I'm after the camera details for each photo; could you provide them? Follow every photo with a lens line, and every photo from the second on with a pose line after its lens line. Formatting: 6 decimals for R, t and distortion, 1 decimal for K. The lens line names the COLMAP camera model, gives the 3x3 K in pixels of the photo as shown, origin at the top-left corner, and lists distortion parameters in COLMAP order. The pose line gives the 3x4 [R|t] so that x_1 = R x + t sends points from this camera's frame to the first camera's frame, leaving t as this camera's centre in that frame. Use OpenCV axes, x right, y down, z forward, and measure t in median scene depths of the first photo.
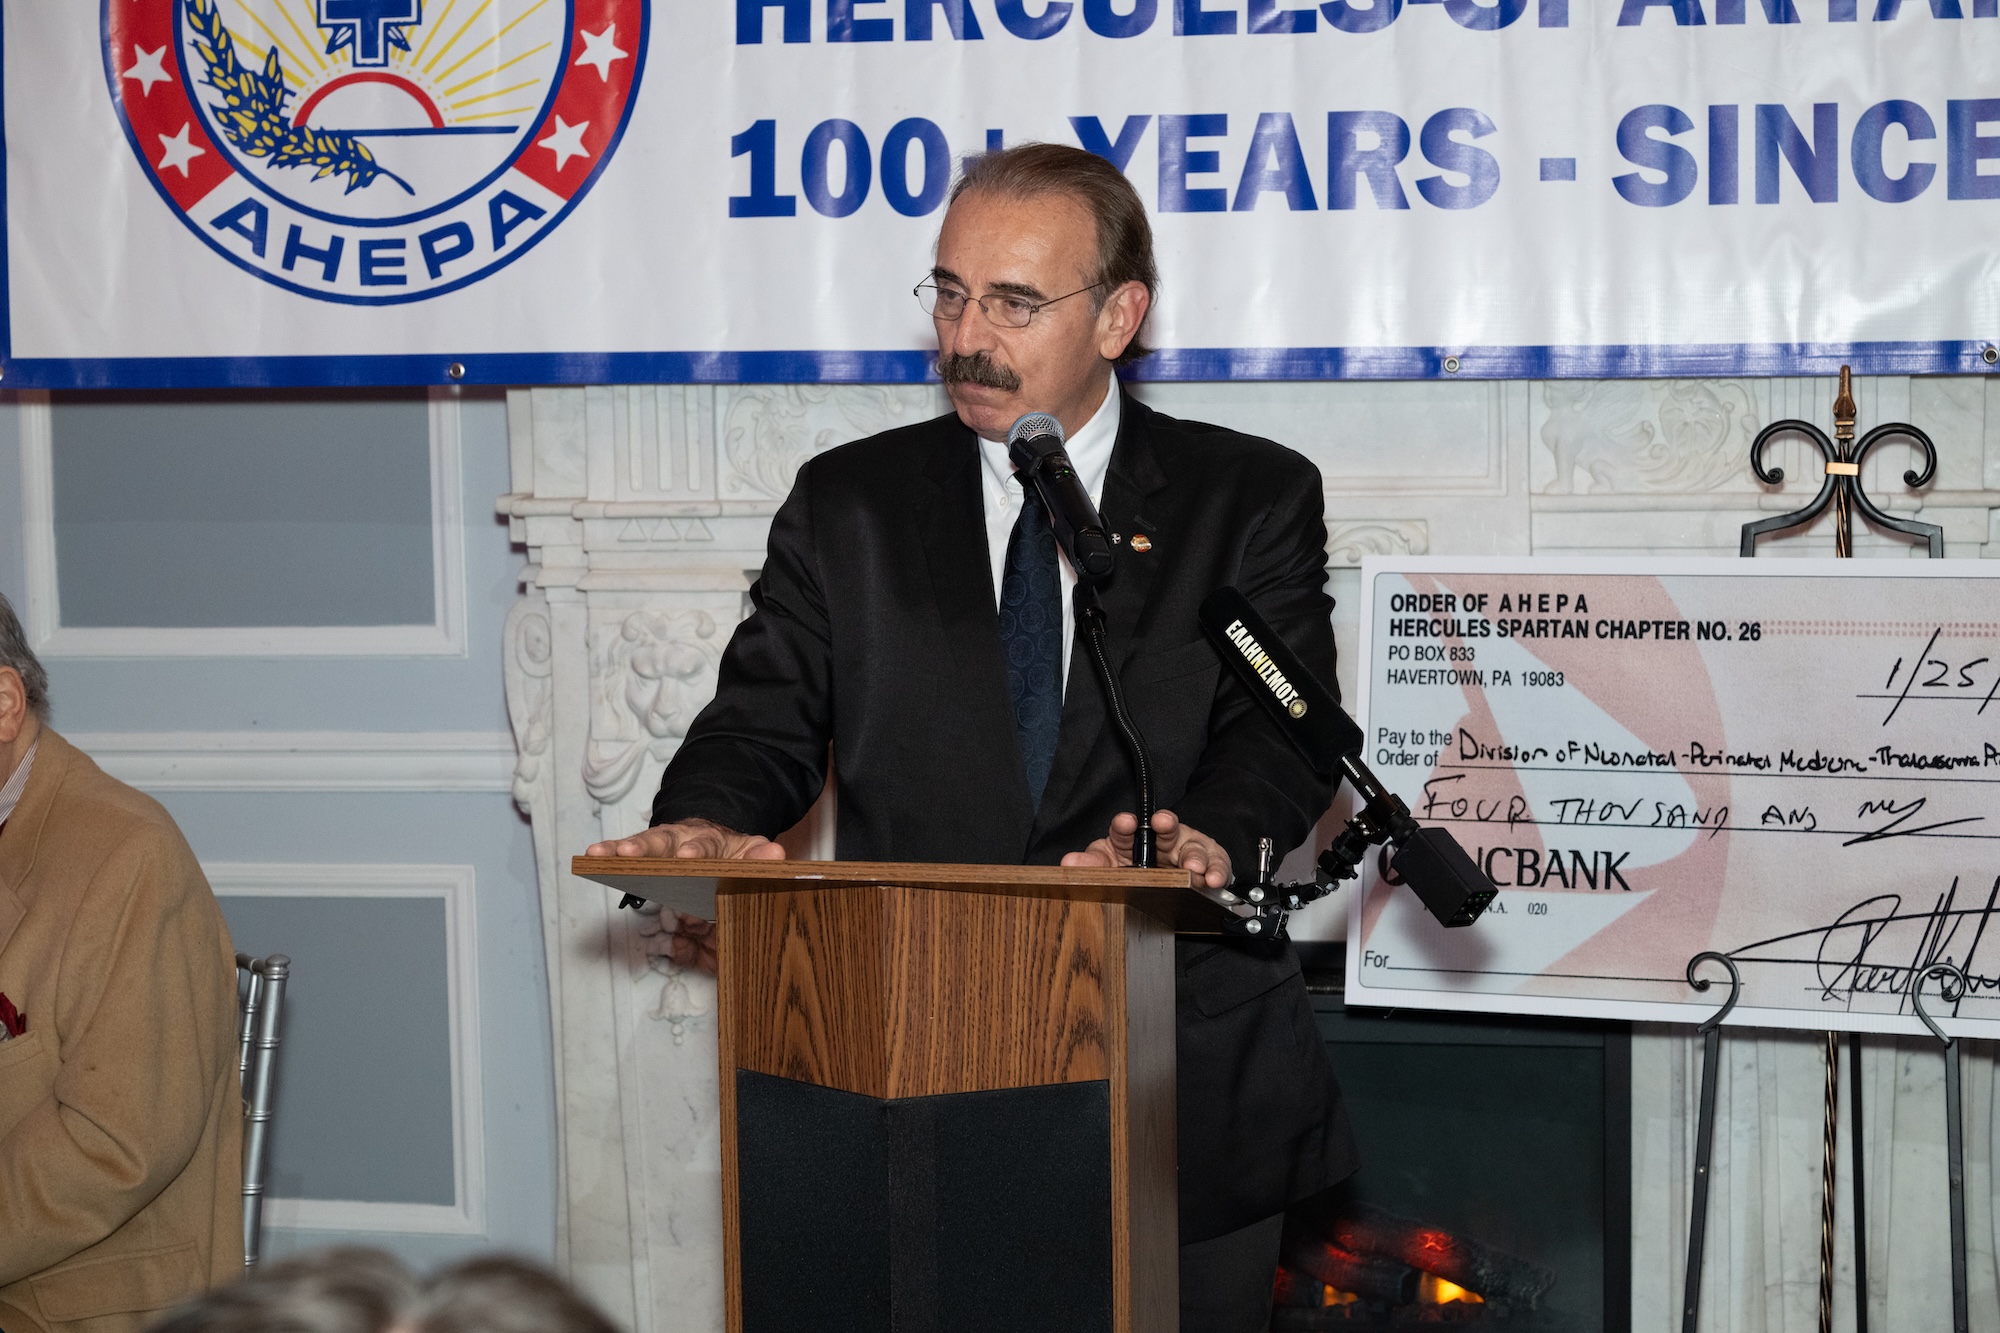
lens RADIAL K [[4248.1, 0, 1016.0], [0, 4248.1, 679.4], [0, 0, 1]] dist [-0.005496, 0.000000]
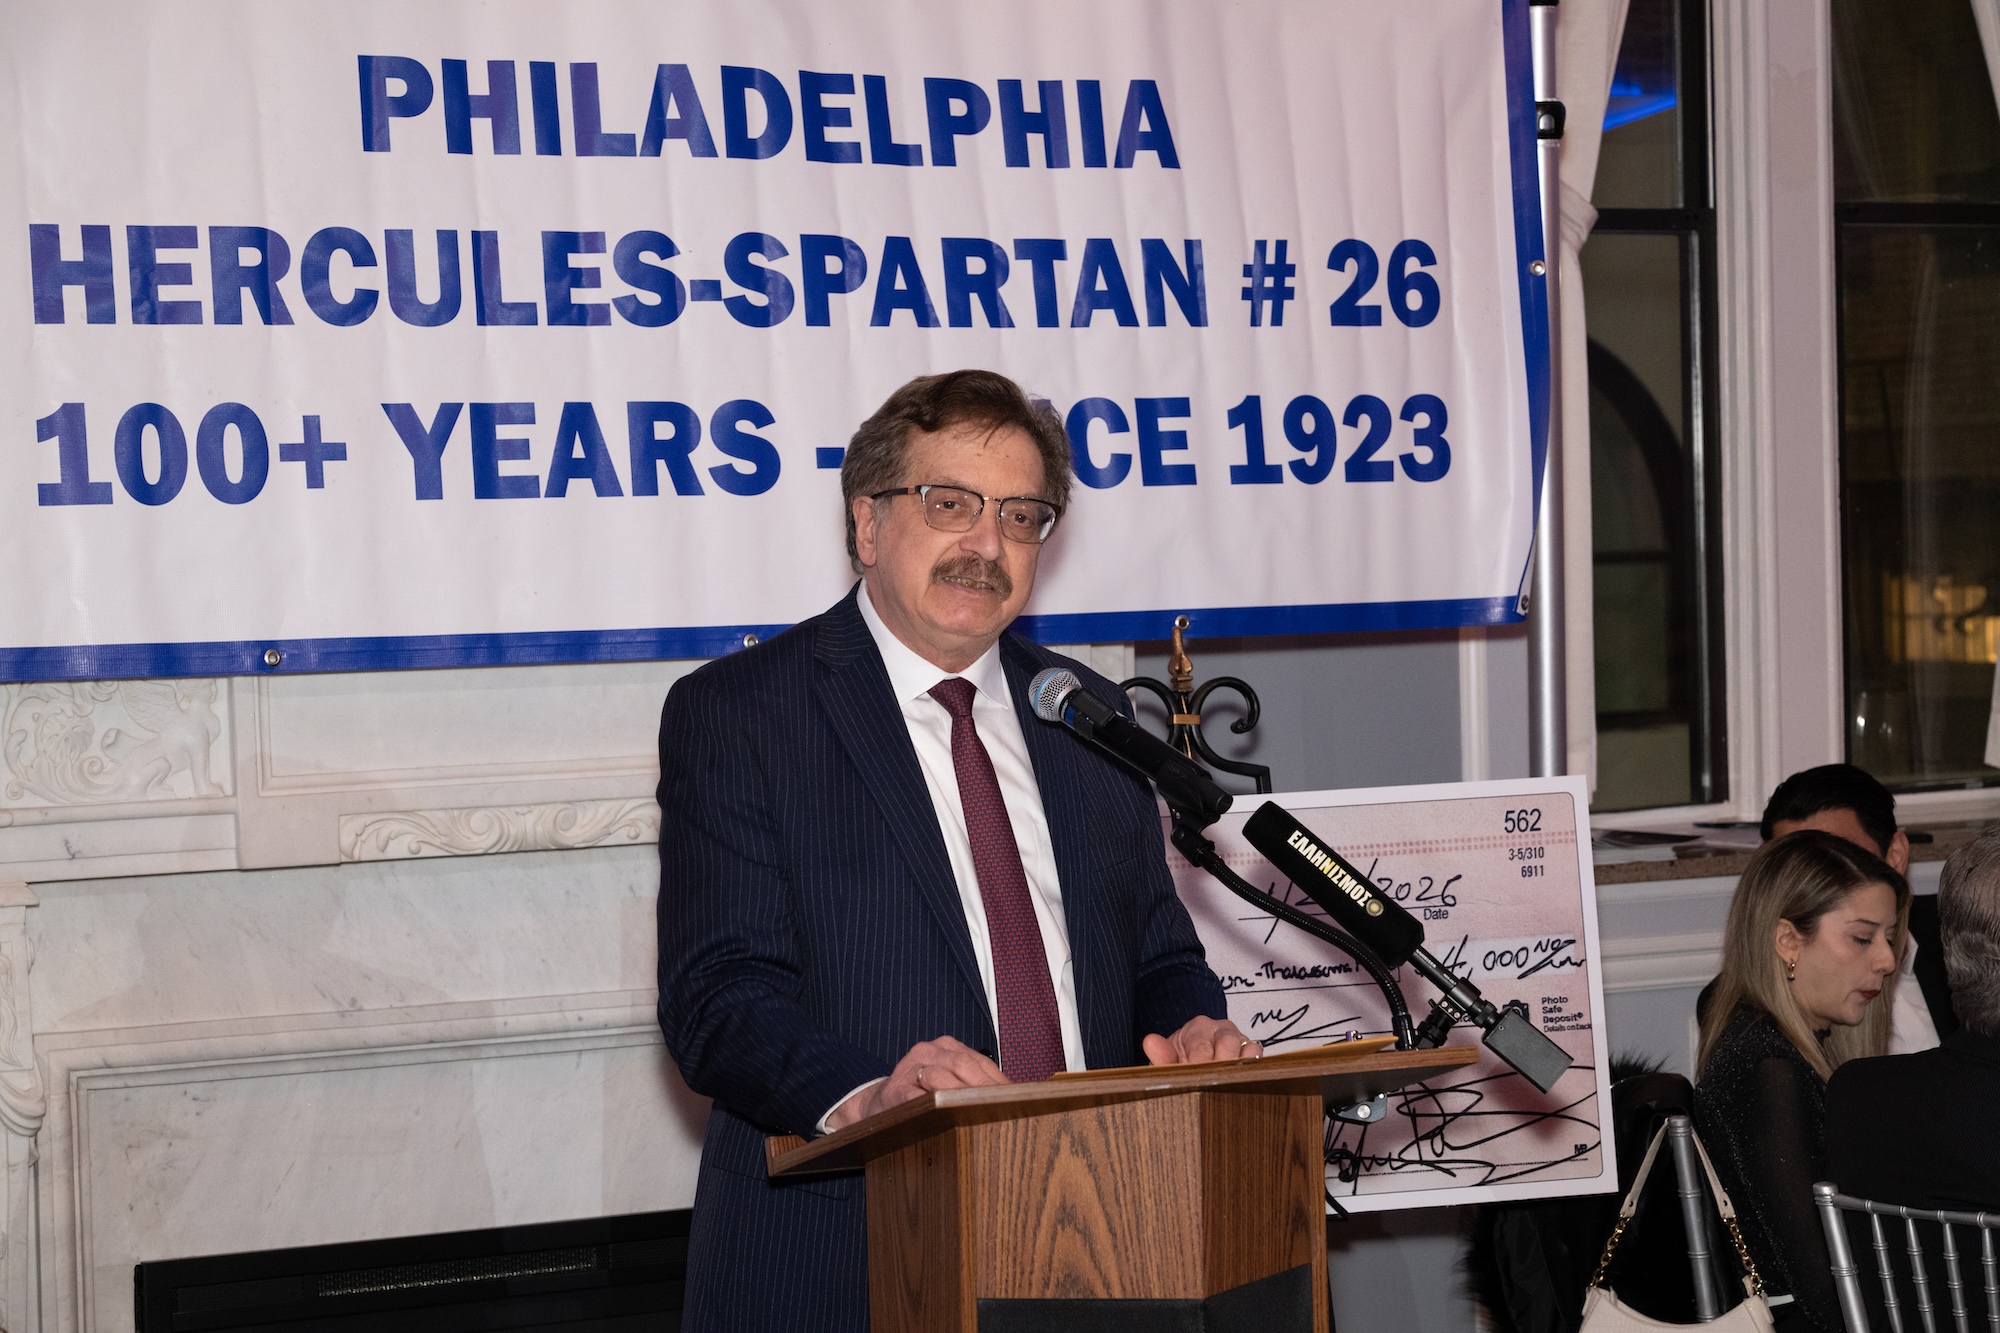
lens RADIAL K [[4248.1, 0, 990.2], [0, 4248.1, 674.0], [0, 0, 1]] dist [-0.005496, 0.000000]
pose [[0.792893, -0.022993, 0.608926, -0.499283], [0.080937, 0.994408, -0.067840, 0.009606], [-0.603961, 0.103074, 0.790320, 0.140970]]
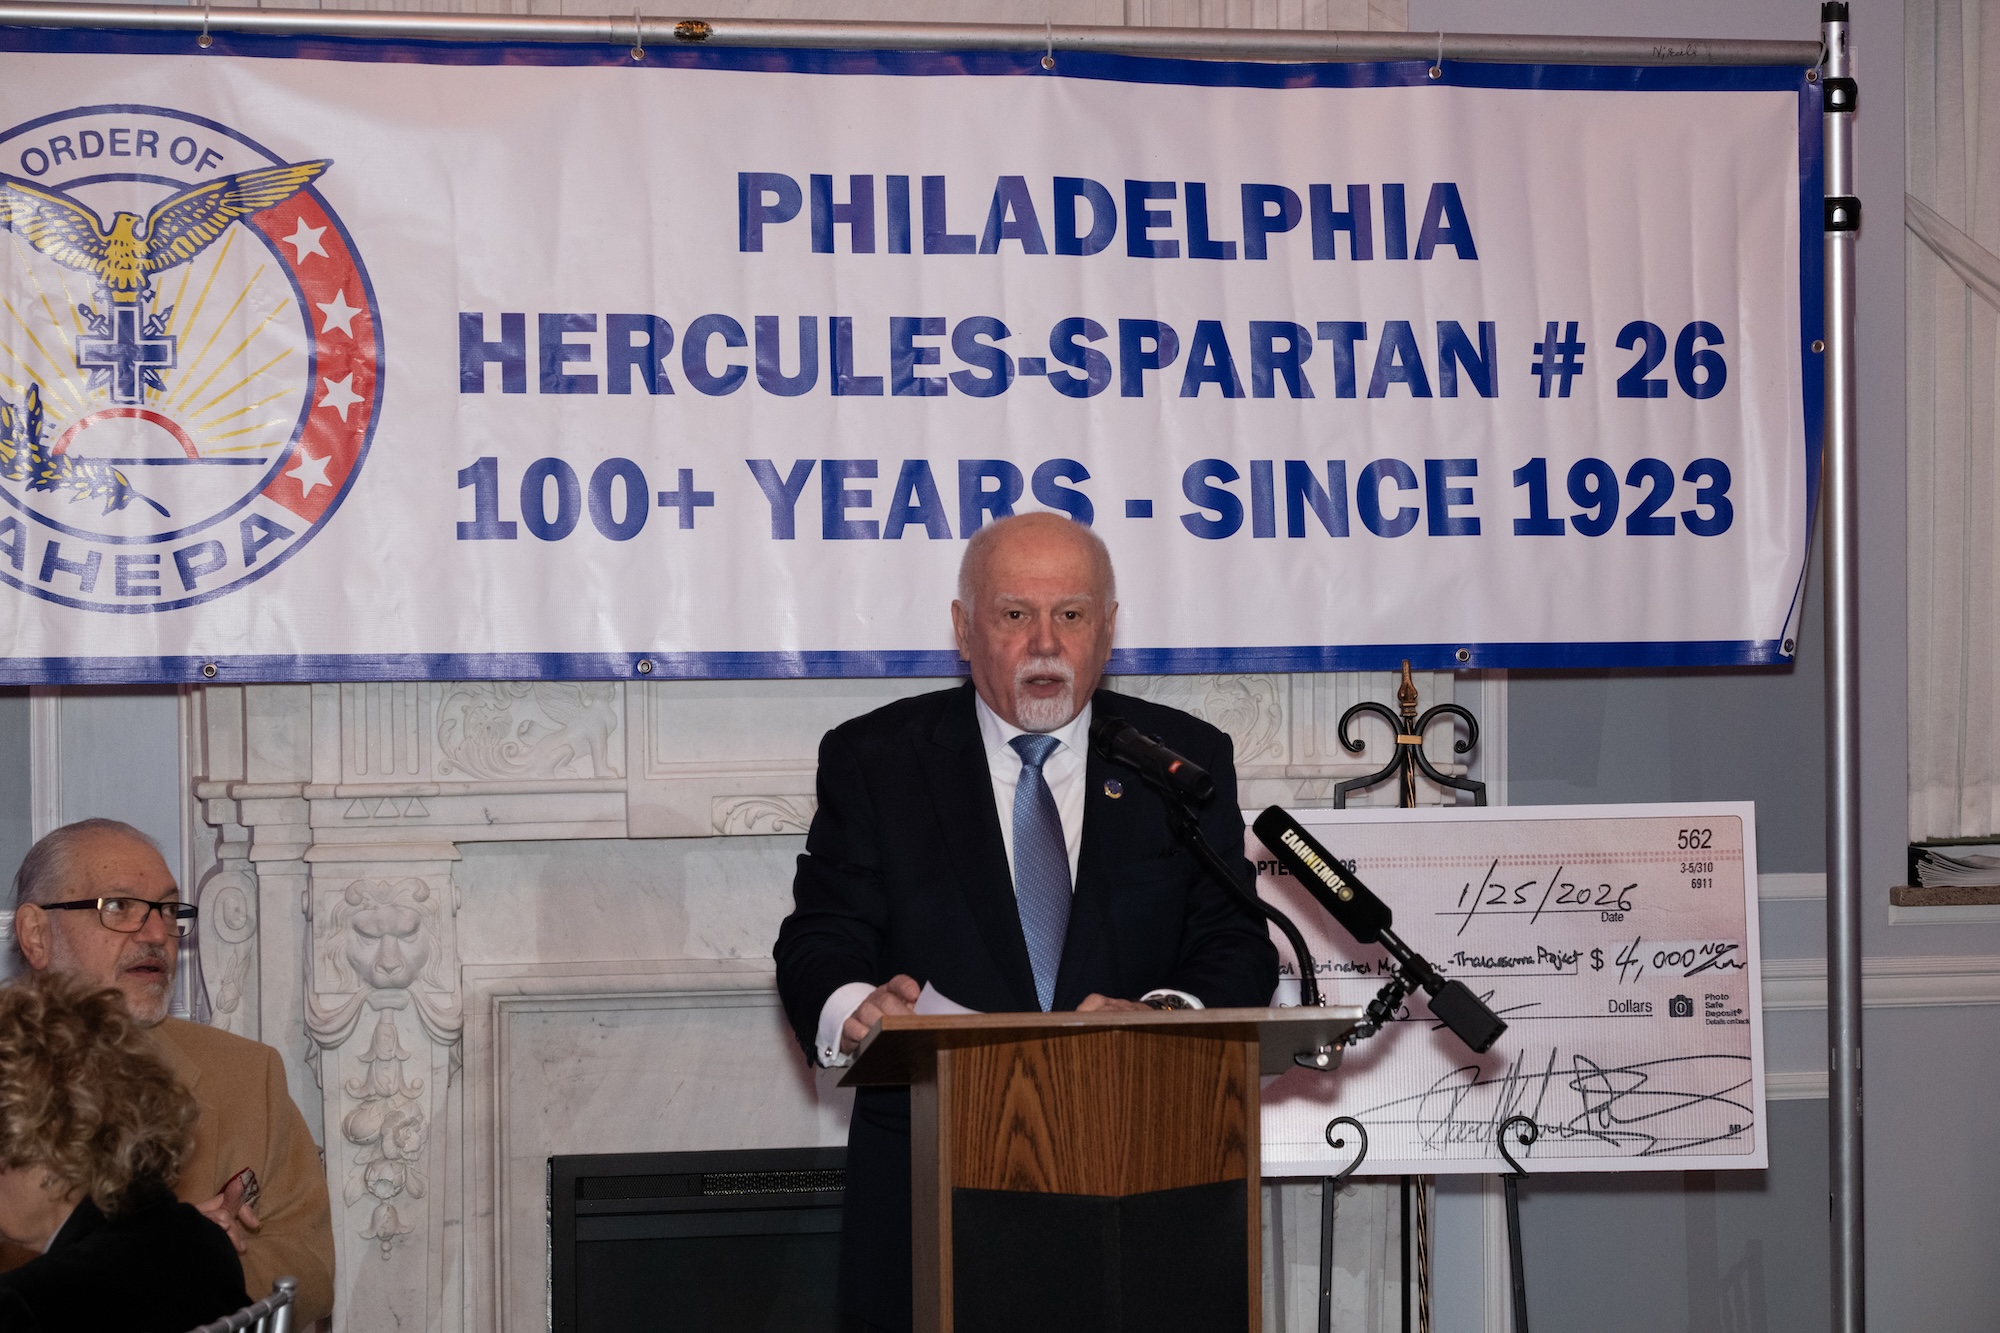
lens RADIAL K [[4248.1, 0, 997.3], [0, 4248.1, 681.3], [0, 0, 1]] dist [-0.005496, 0.000000]
pose [[0.921462, 0.000733, 0.388467, -0.405890], [0.034687, 0.995849, -0.084158, 0.035772], [-0.386916, 0.091023, 0.917612, -0.134923]]
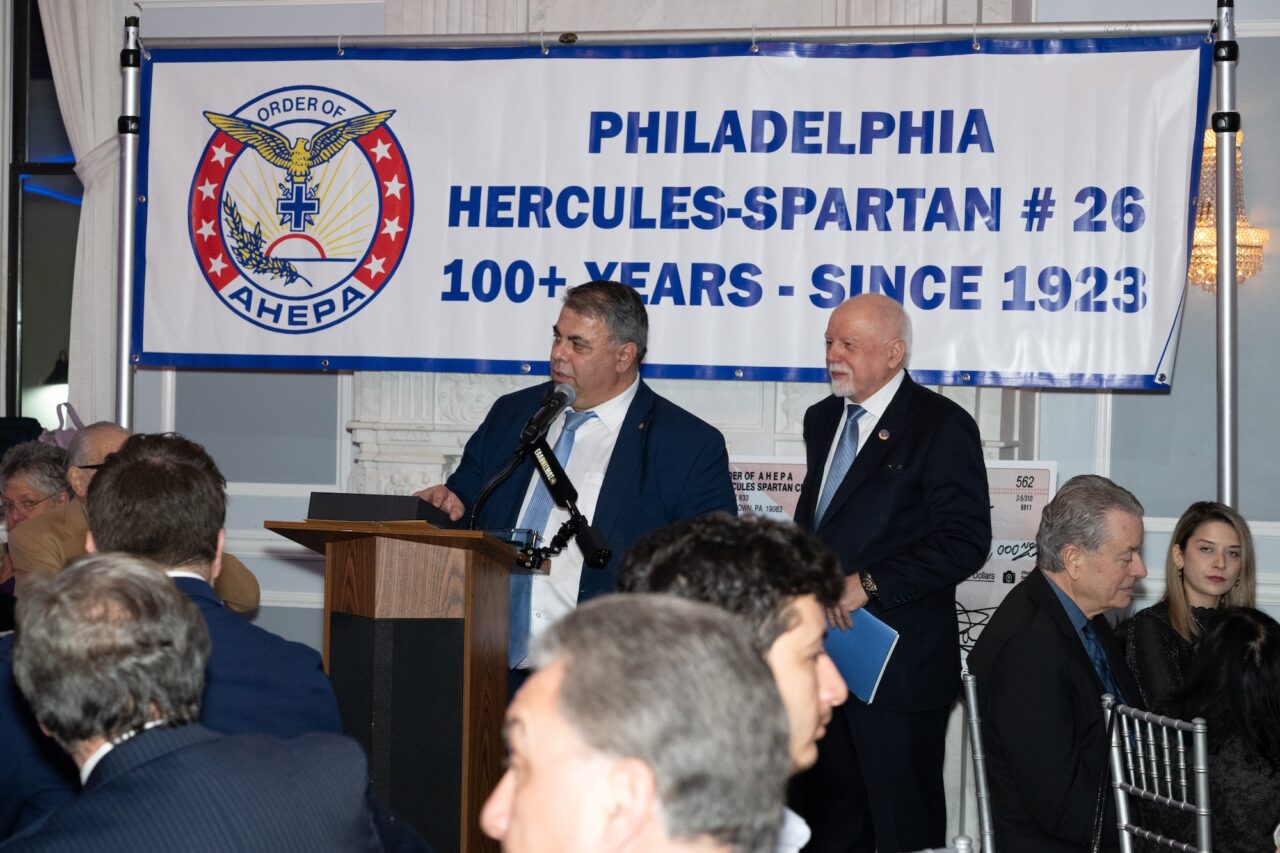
lens RADIAL K [[2718.8, 0, 632.4], [0, 2718.8, 418.6], [0, 0, 1]] dist [-0.005496, 0.000000]
pose [[0.990308, 0.040228, -0.132932, 0.247303], [-0.051698, 0.995124, -0.083992, 0.077918], [0.128905, 0.090050, 0.987560, -0.465295]]
